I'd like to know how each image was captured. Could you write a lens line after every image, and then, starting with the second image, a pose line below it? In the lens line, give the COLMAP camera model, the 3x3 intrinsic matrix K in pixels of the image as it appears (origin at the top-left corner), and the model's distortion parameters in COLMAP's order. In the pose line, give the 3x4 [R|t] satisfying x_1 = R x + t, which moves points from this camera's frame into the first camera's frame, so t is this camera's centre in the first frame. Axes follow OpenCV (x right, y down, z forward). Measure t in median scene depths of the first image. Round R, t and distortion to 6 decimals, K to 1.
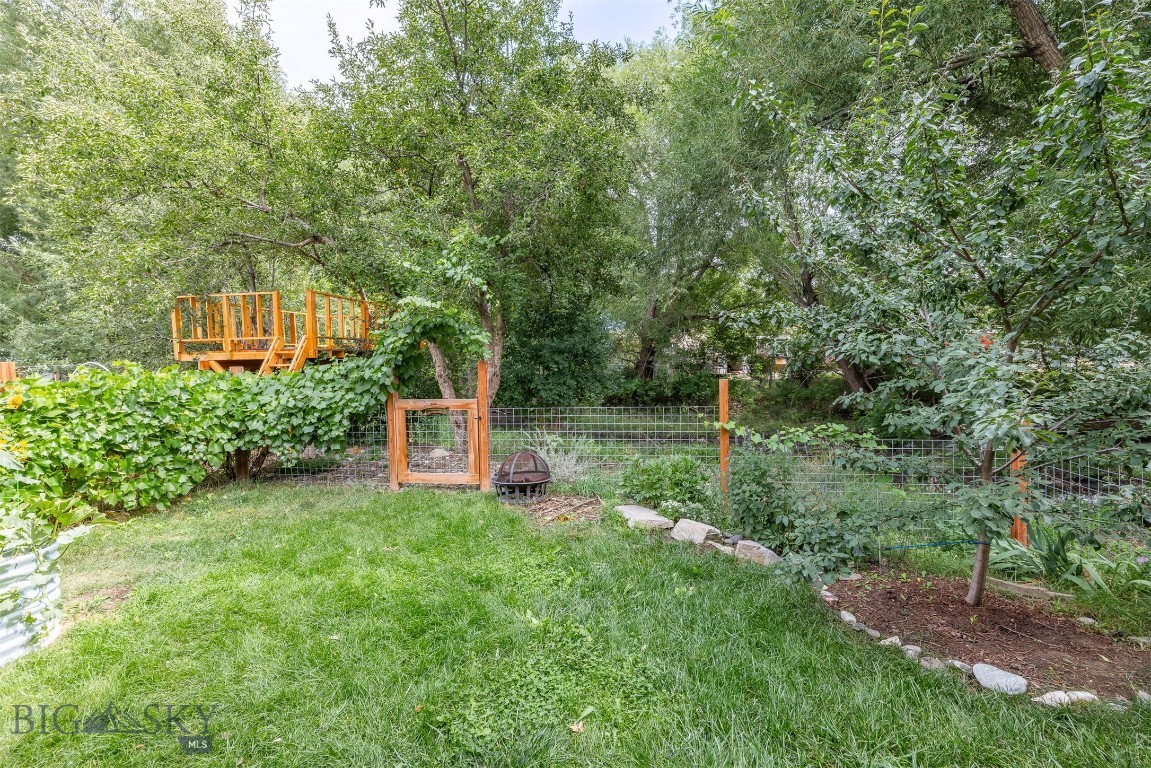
lens RADIAL K [[485.9, 0, 578.1], [0, 485.9, 377.1], [0, 0, 1]] dist [0.000513, -0.001074]
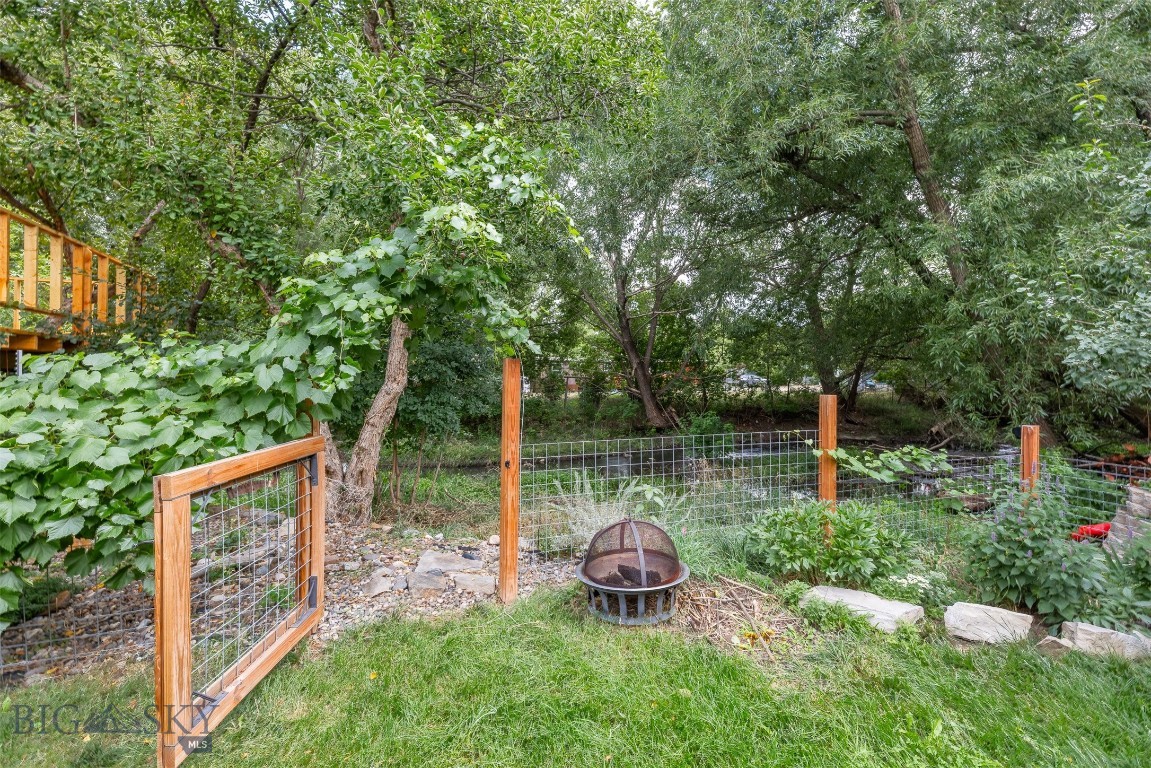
lens RADIAL K [[485.9, 0, 573.1], [0, 485.9, 378.8], [0, 0, 1]] dist [0.000513, -0.001074]
pose [[0.852499, 0.025572, 0.522103, -0.424696], [-0.006008, 0.999216, -0.039130, 0.008897], [-0.522694, 0.030222, 0.851984, 0.495285]]
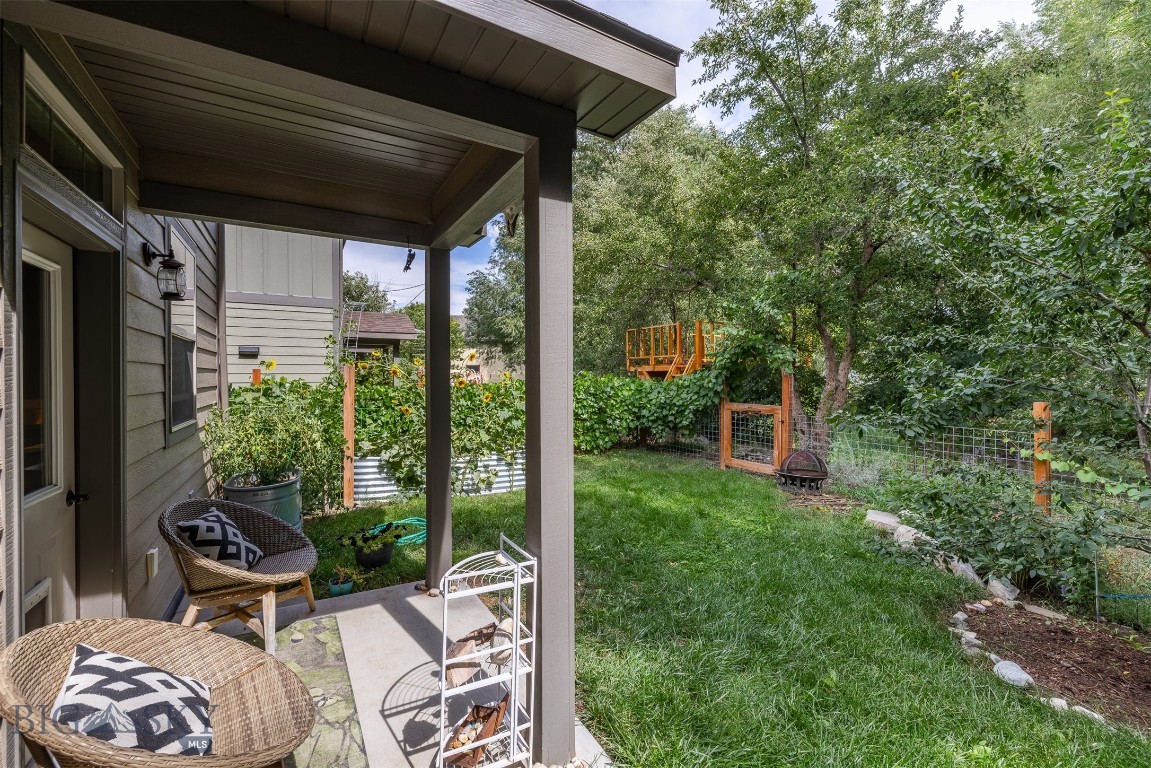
lens RADIAL K [[485.9, 0, 573.5], [0, 485.9, 381.9], [0, 0, 1]] dist [0.000513, -0.001074]
pose [[0.634424, 0.033094, -0.772276, 0.405974], [-0.045081, 0.998967, 0.005774, 0.000634], [0.771669, 0.031152, 0.635260, -0.185444]]
